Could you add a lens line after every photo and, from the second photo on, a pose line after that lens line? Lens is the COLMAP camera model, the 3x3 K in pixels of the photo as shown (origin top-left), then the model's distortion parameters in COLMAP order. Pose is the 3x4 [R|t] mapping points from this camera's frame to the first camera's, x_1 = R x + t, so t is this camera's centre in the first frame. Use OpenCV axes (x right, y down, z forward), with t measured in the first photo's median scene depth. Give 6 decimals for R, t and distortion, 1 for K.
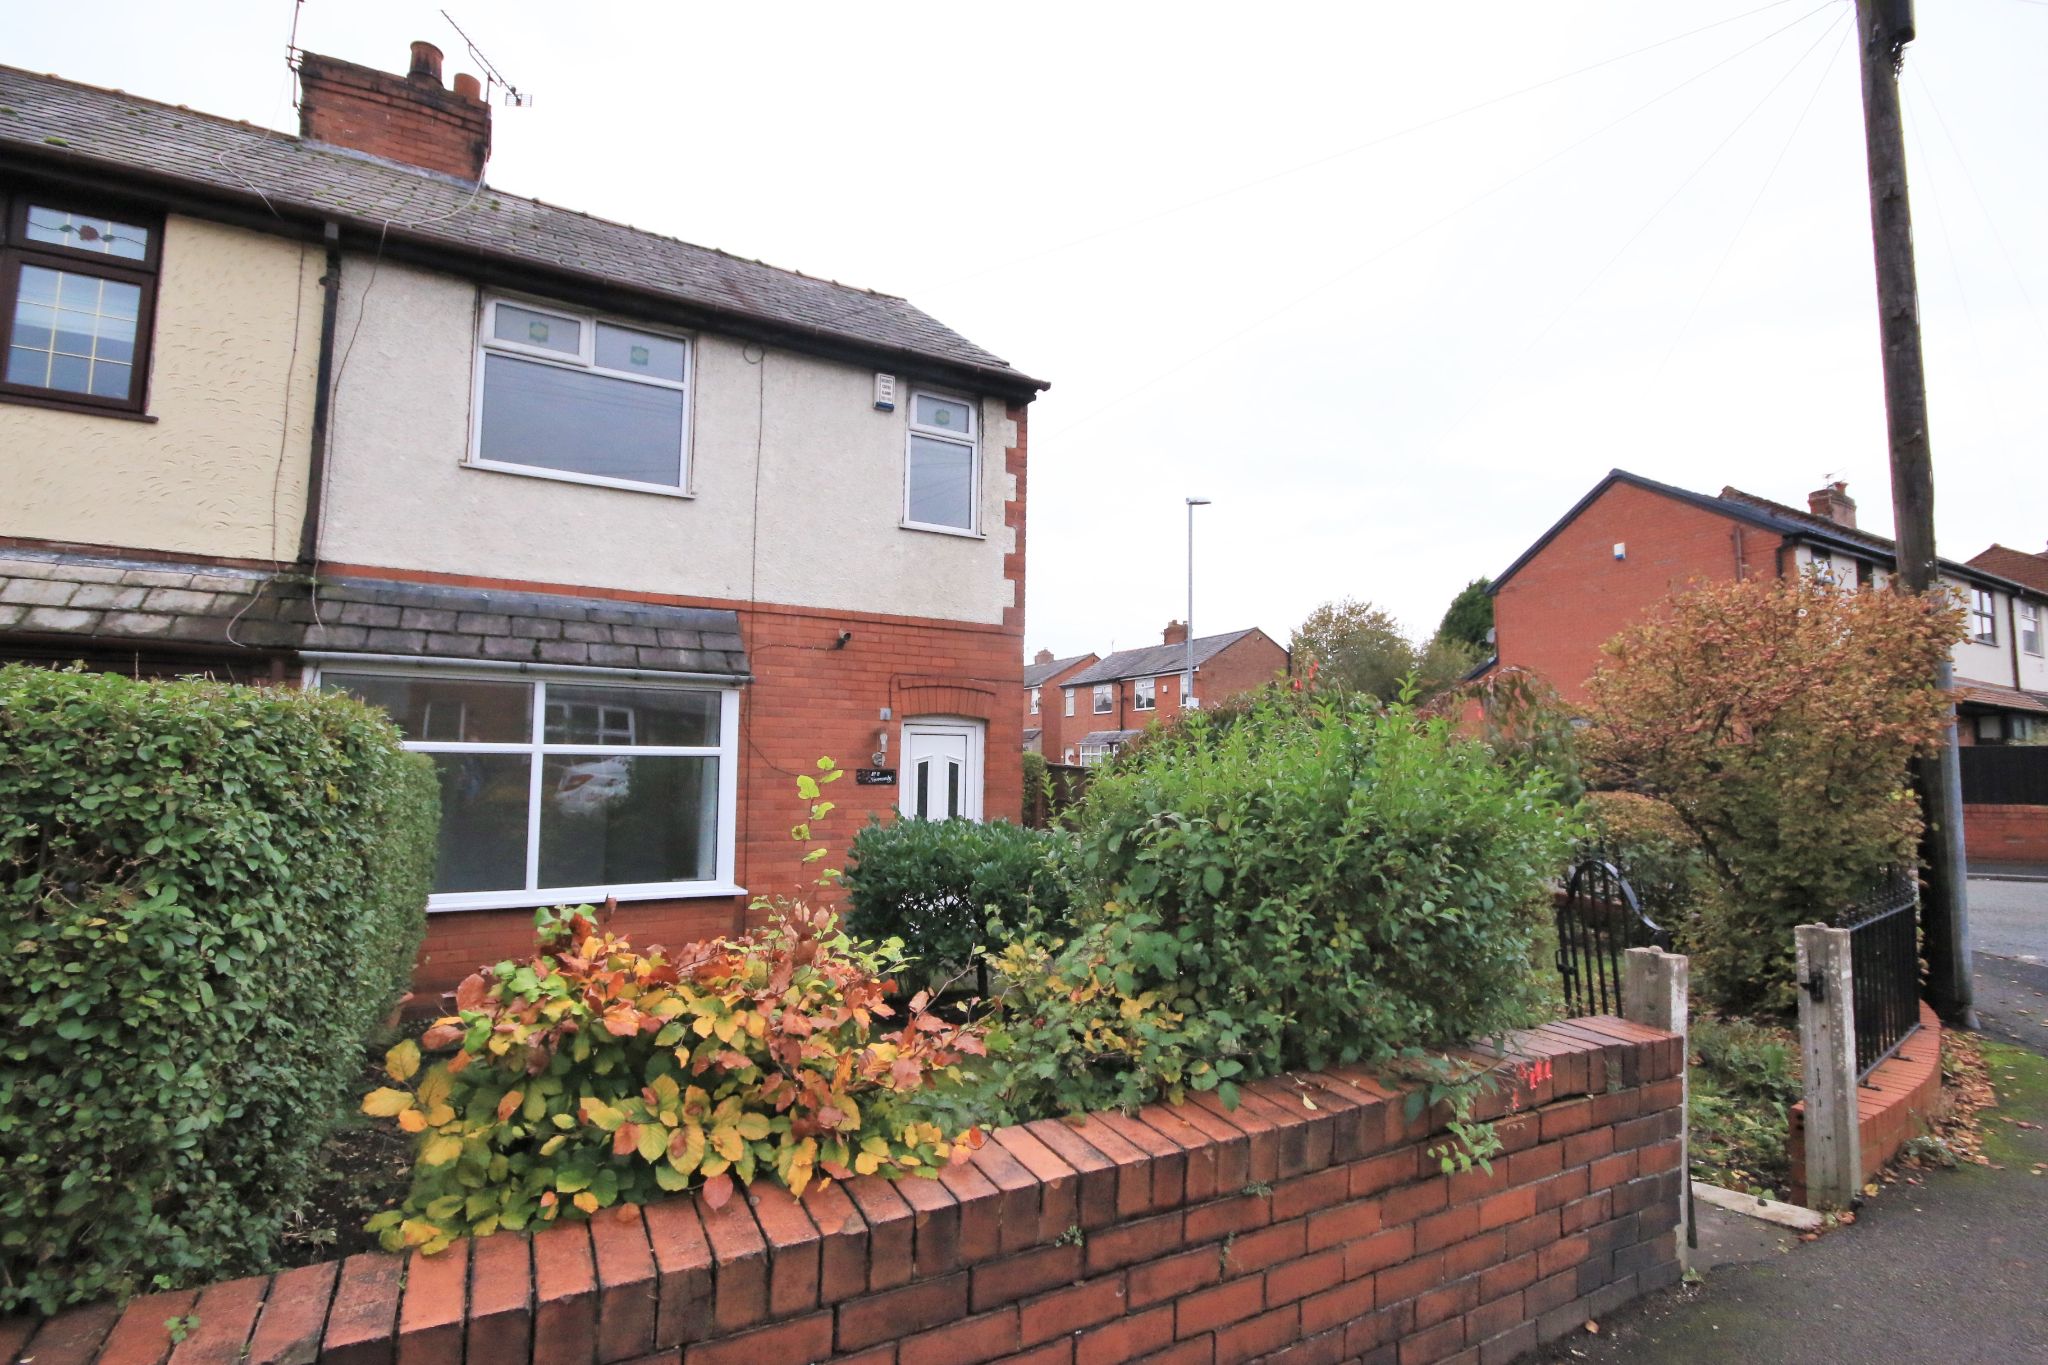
lens RADIAL K [[936.4, 0, 1021.6], [0, 936.4, 687.9], [0, 0, 1]] dist [0.001115, -0.008159]
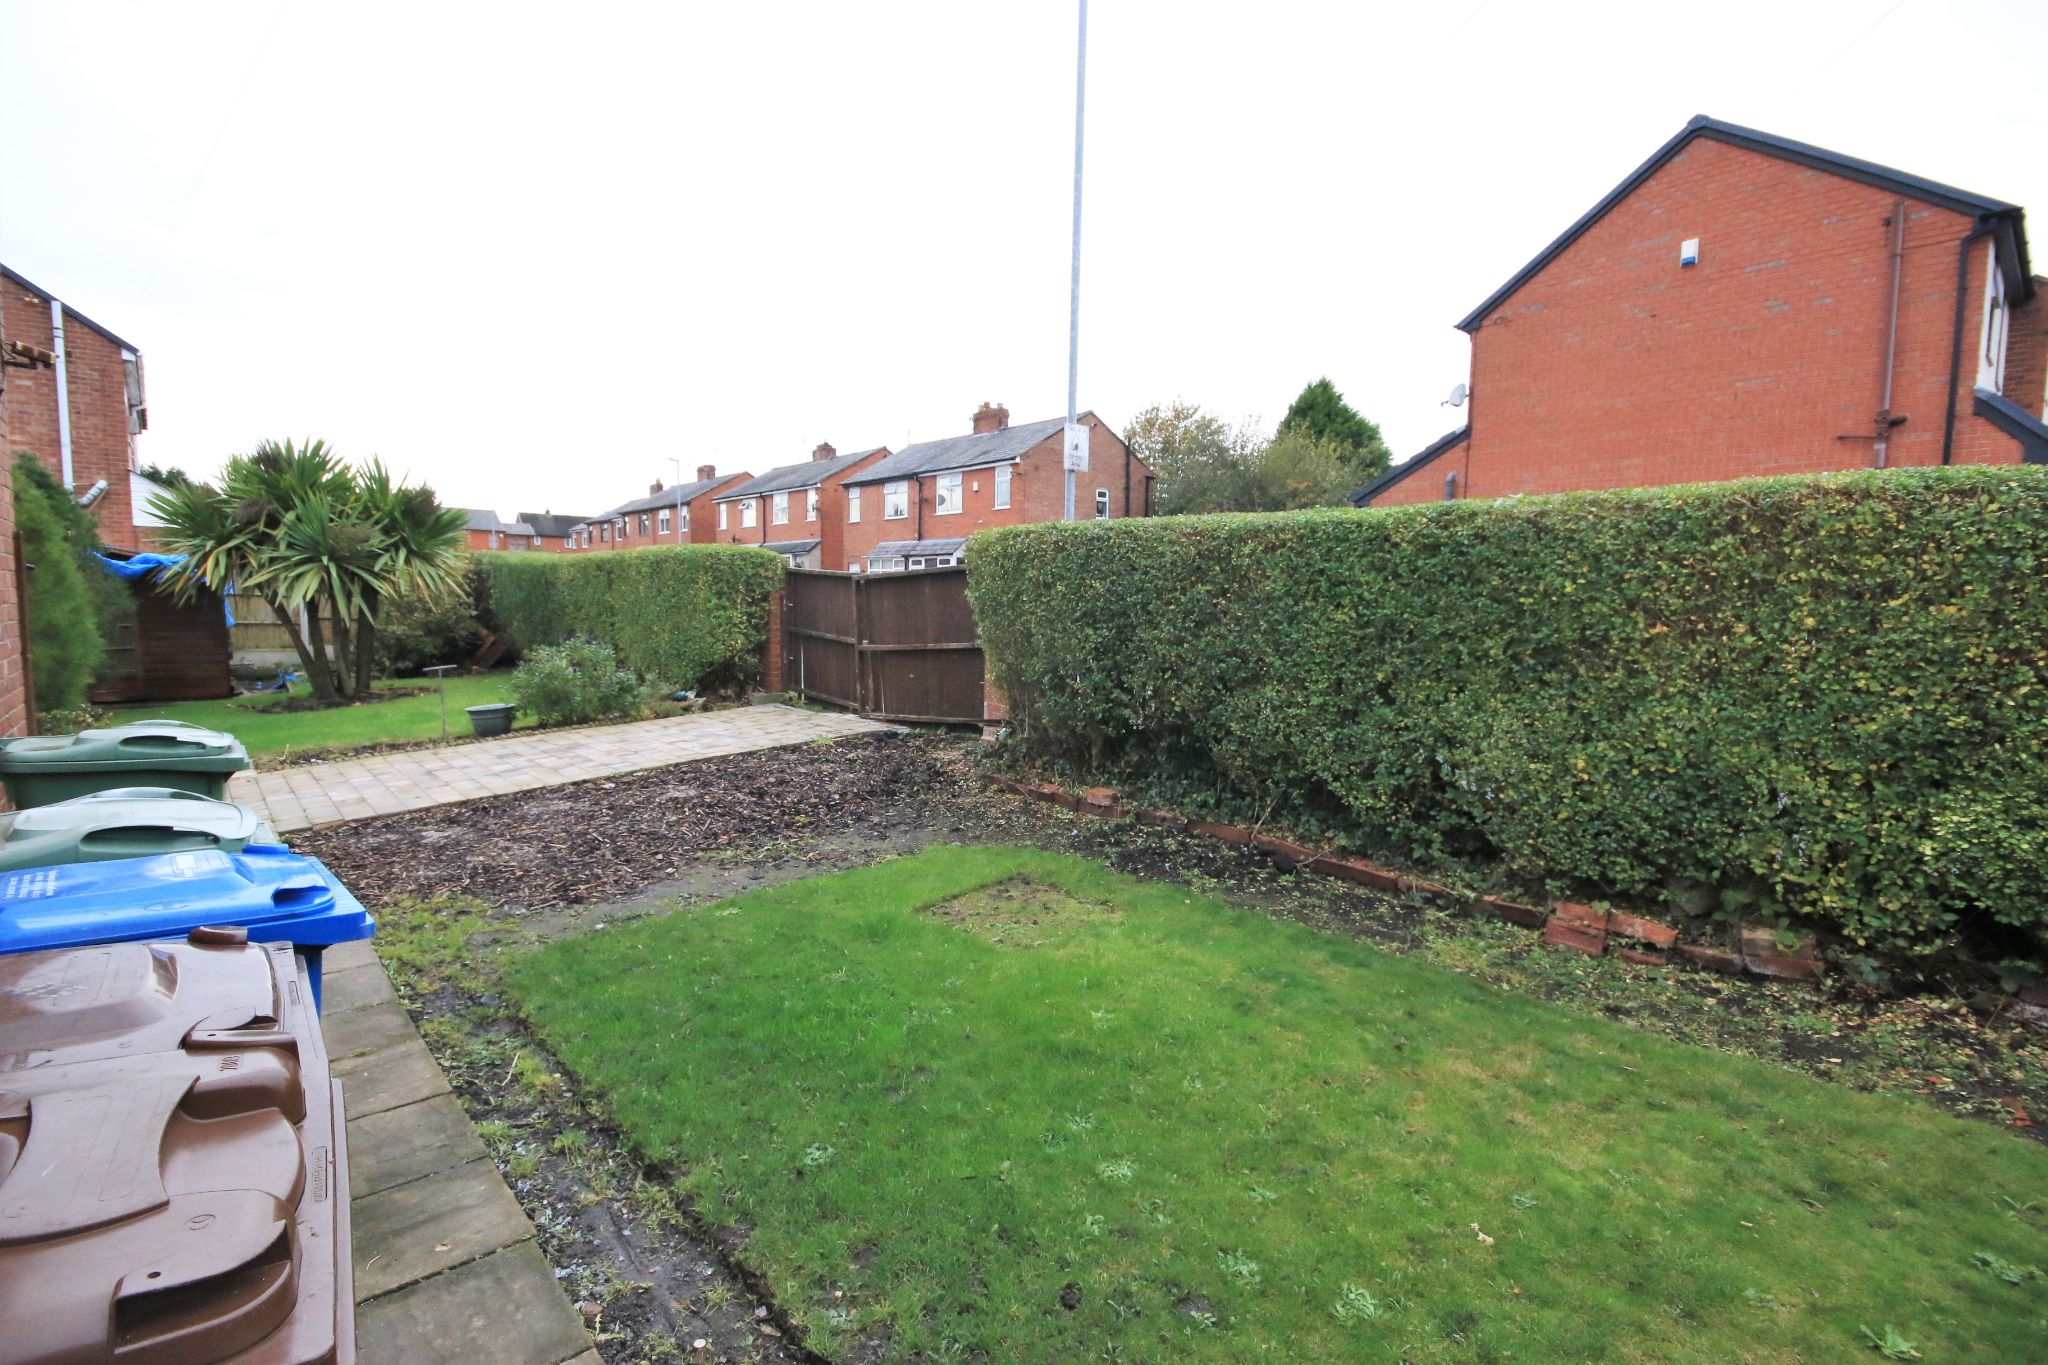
lens RADIAL K [[936.4, 0, 1021.6], [0, 936.4, 687.9], [0, 0, 1]] dist [0.001115, -0.008159]
pose [[0.976884, -0.015223, 0.213229, 0.018828], [-0.024660, 0.982778, 0.183139, 0.019631], [-0.212344, -0.184164, 0.959684, 0.185800]]
